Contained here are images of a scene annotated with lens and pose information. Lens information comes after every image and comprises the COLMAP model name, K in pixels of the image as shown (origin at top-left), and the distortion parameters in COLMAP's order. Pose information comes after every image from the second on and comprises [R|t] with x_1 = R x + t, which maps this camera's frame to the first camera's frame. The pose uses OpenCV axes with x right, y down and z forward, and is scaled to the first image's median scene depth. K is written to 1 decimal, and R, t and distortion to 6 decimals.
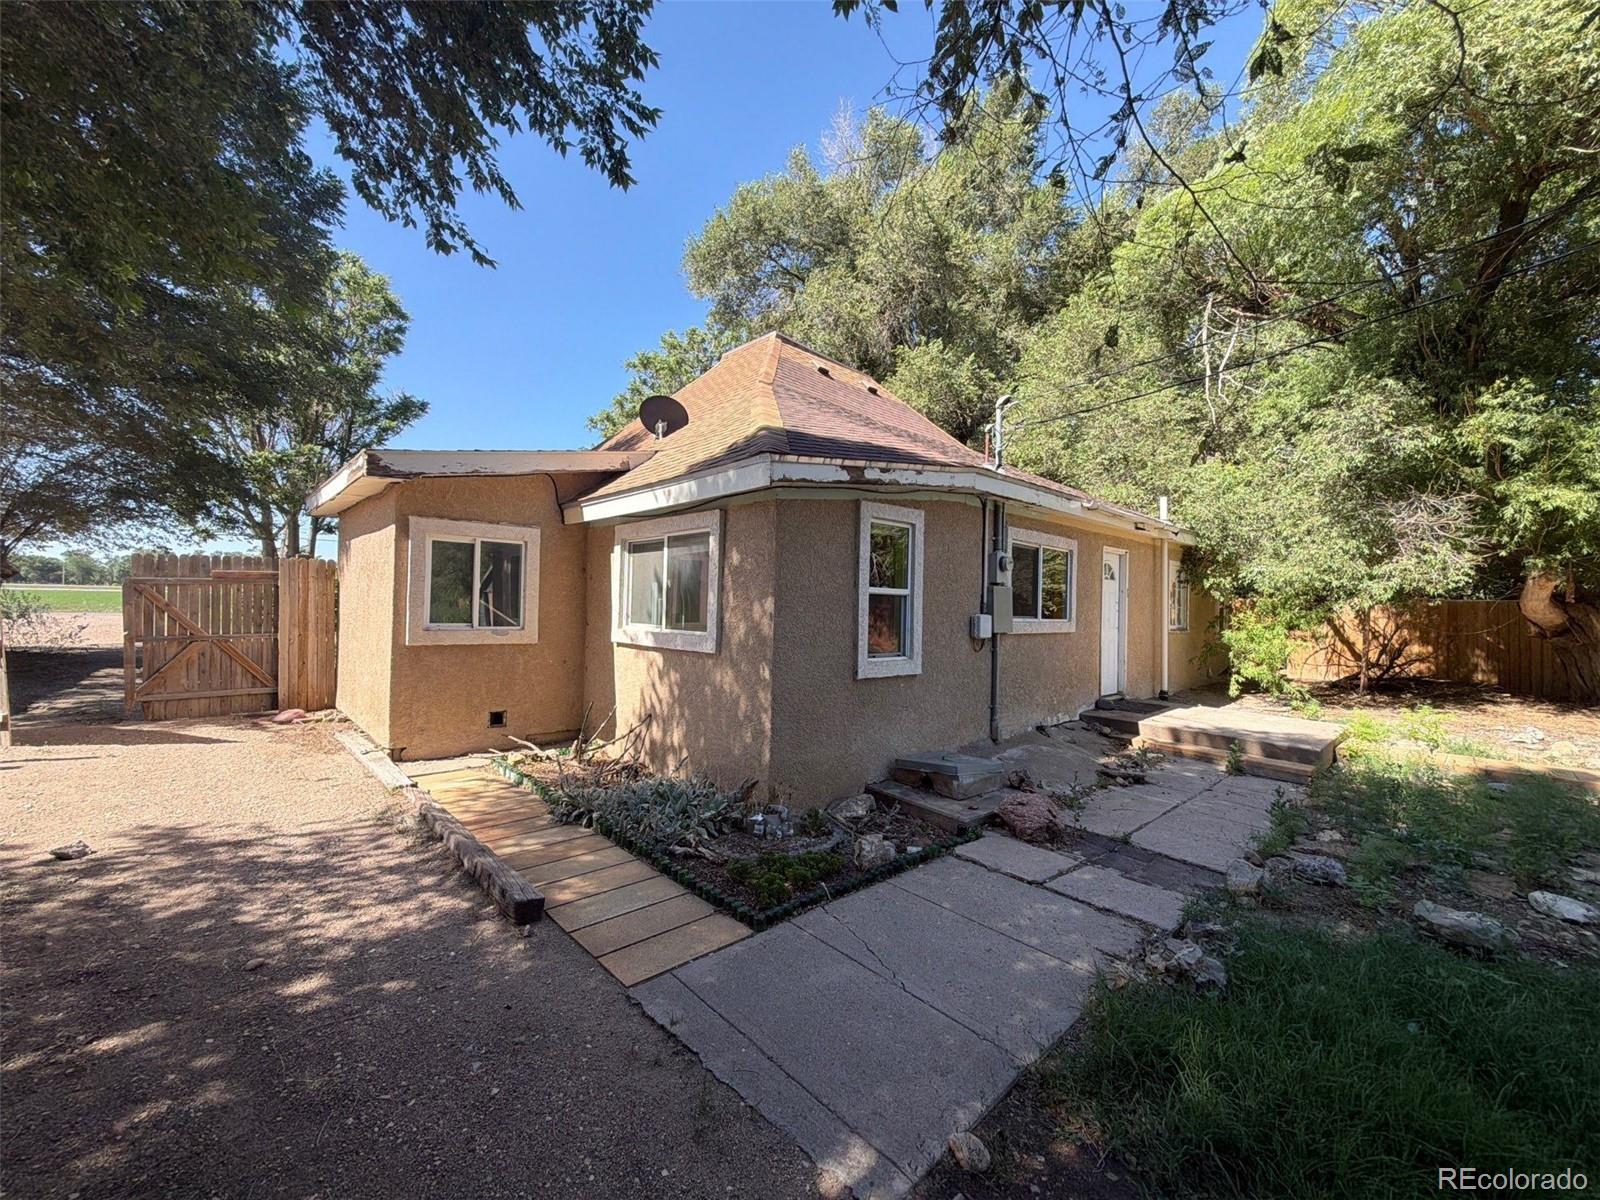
lens RADIAL K [[635.6, 0, 799.9], [0, 635.6, 603.5], [0, 0, 1]] dist [0.000765, 0.000157]
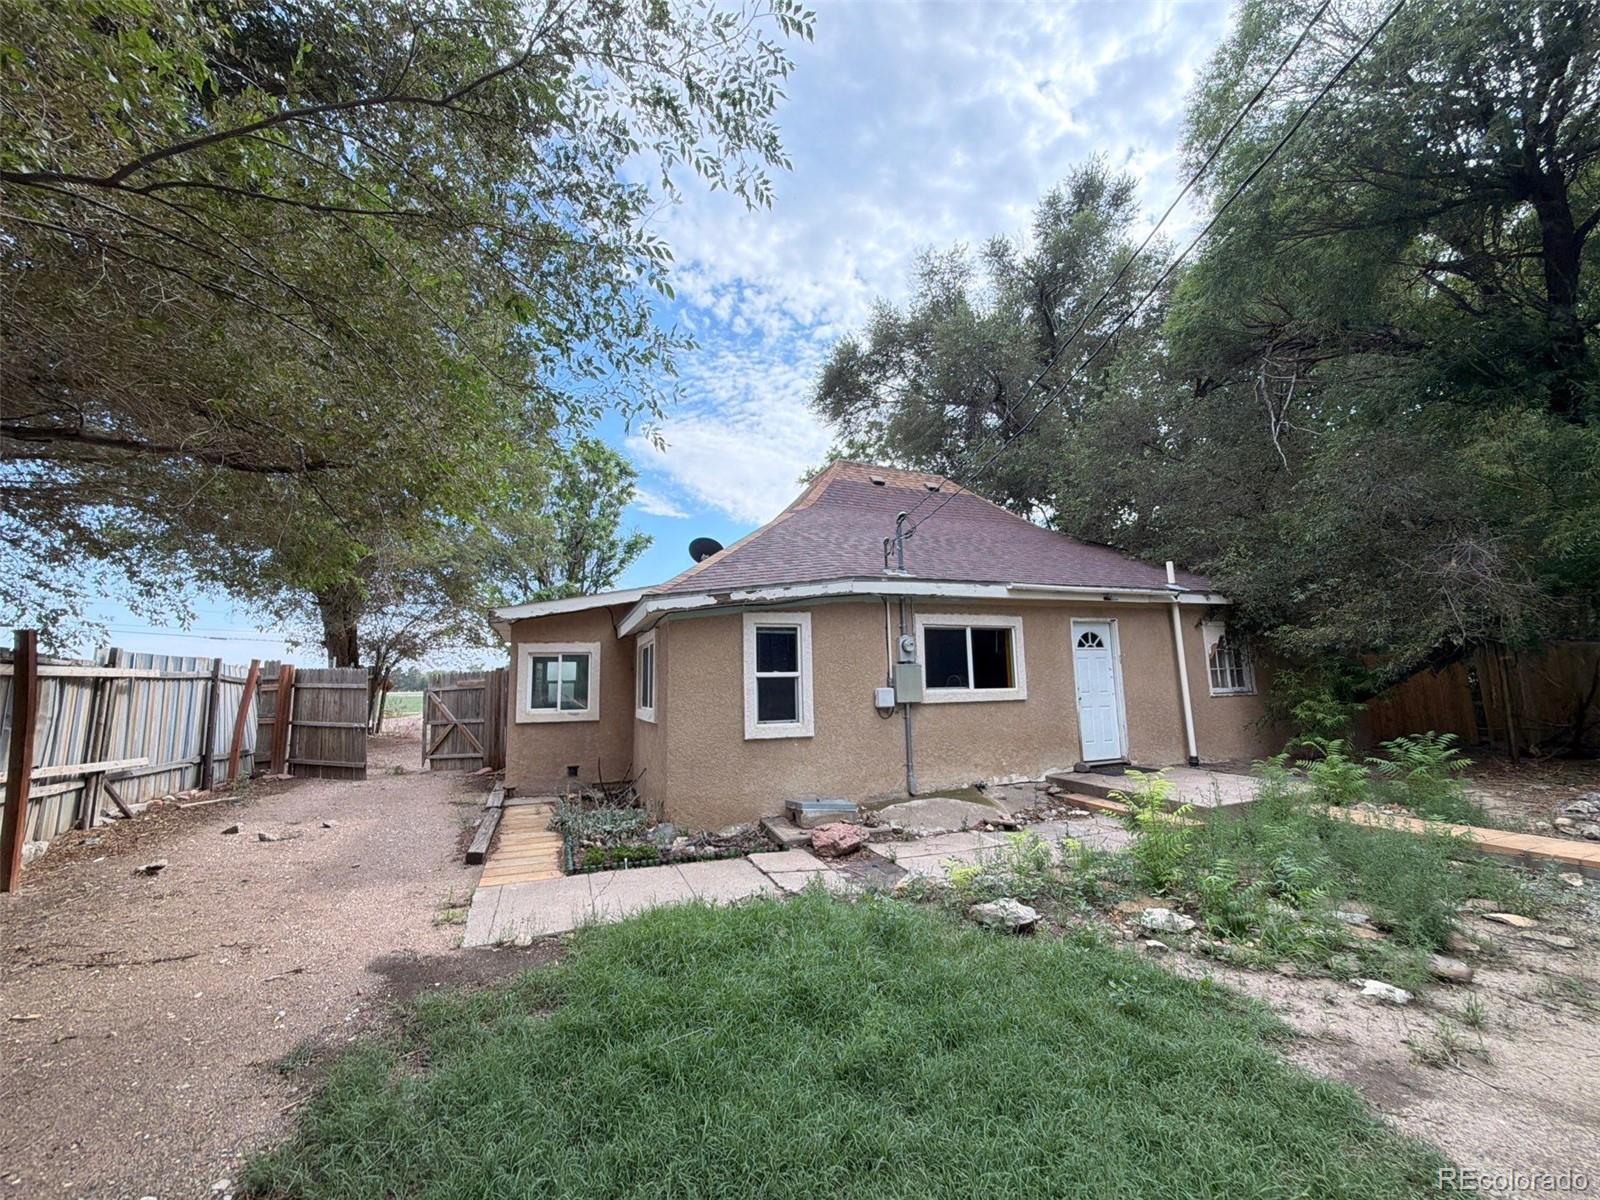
lens RADIAL K [[635.6, 0, 799.9], [0, 635.6, 603.5], [0, 0, 1]] dist [0.000765, 0.000157]
pose [[0.920479, -0.088508, -0.380636, 0.690500], [0.044282, 0.991365, -0.123432, -0.000932], [0.388274, 0.096761, 0.916450, -0.248702]]
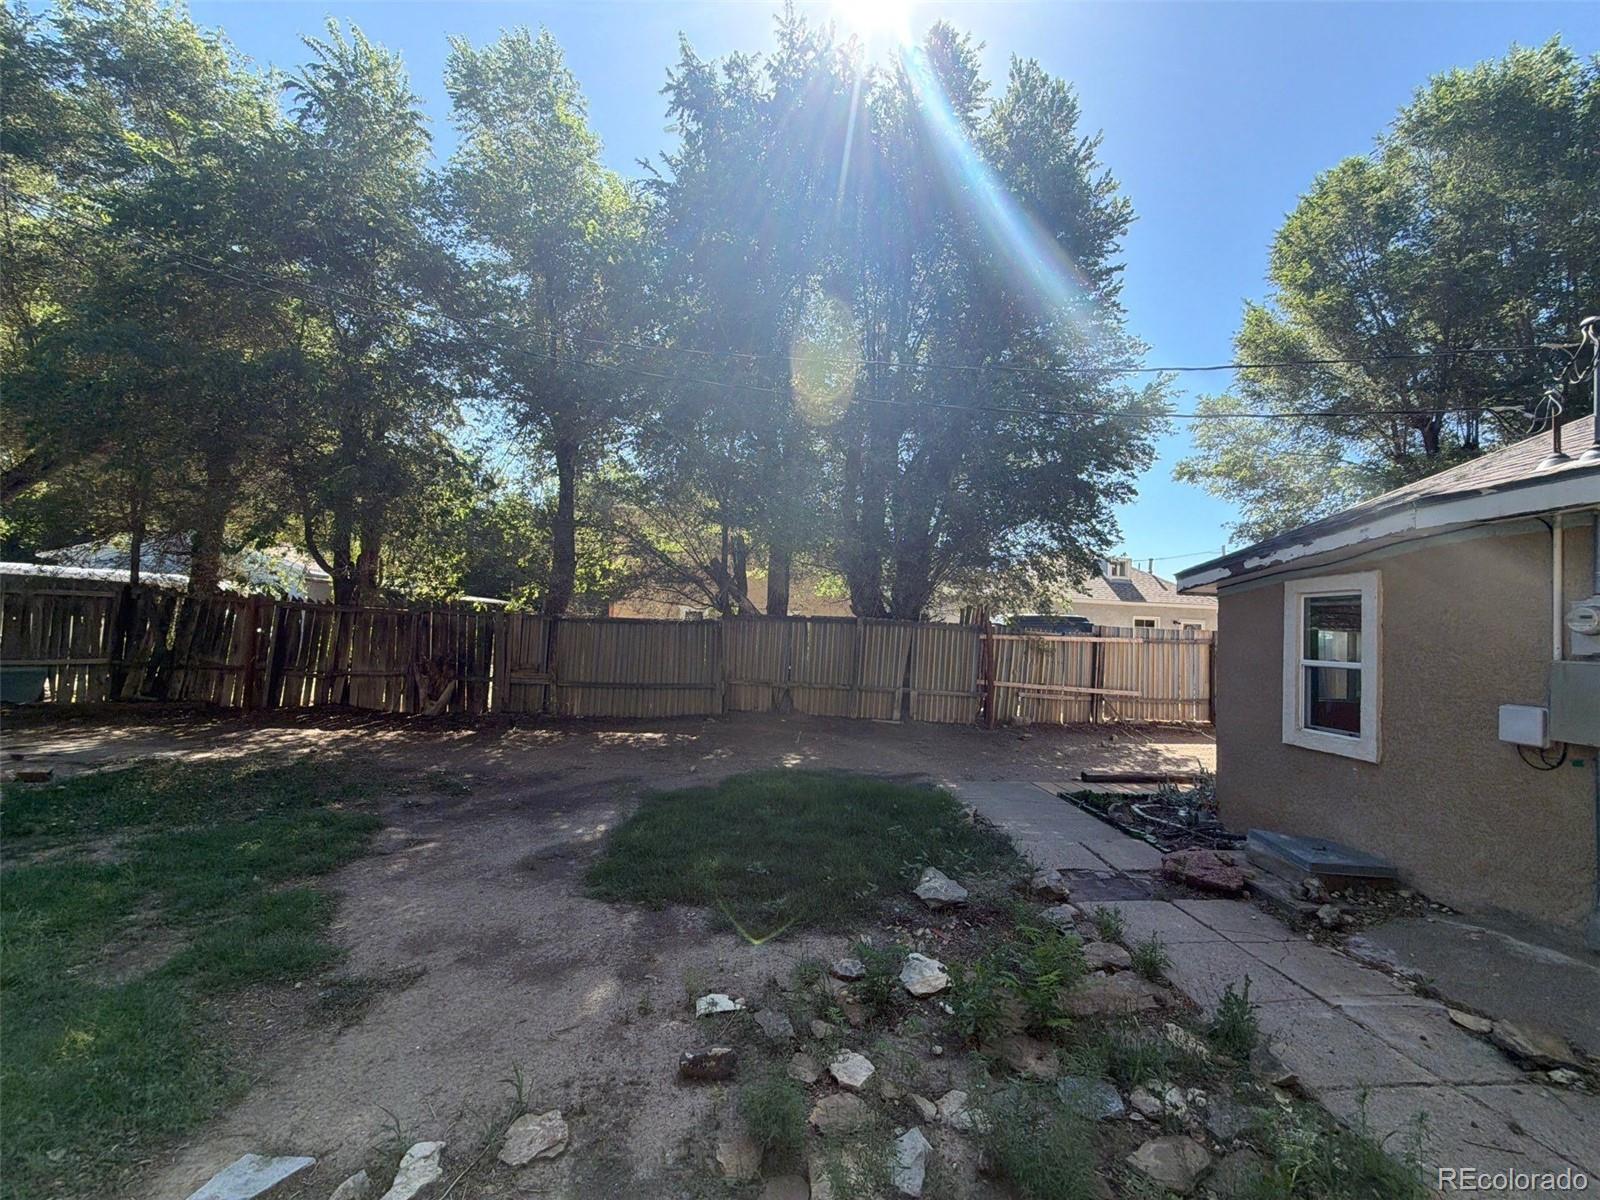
lens RADIAL K [[635.6, 0, 799.9], [0, 635.6, 603.5], [0, 0, 1]] dist [0.000765, 0.000157]
pose [[-0.625766, -0.080282, -0.775868, 1.344620], [-0.042573, 0.996722, -0.068798, -0.010401], [0.778848, -0.010021, -0.627133, 0.933099]]
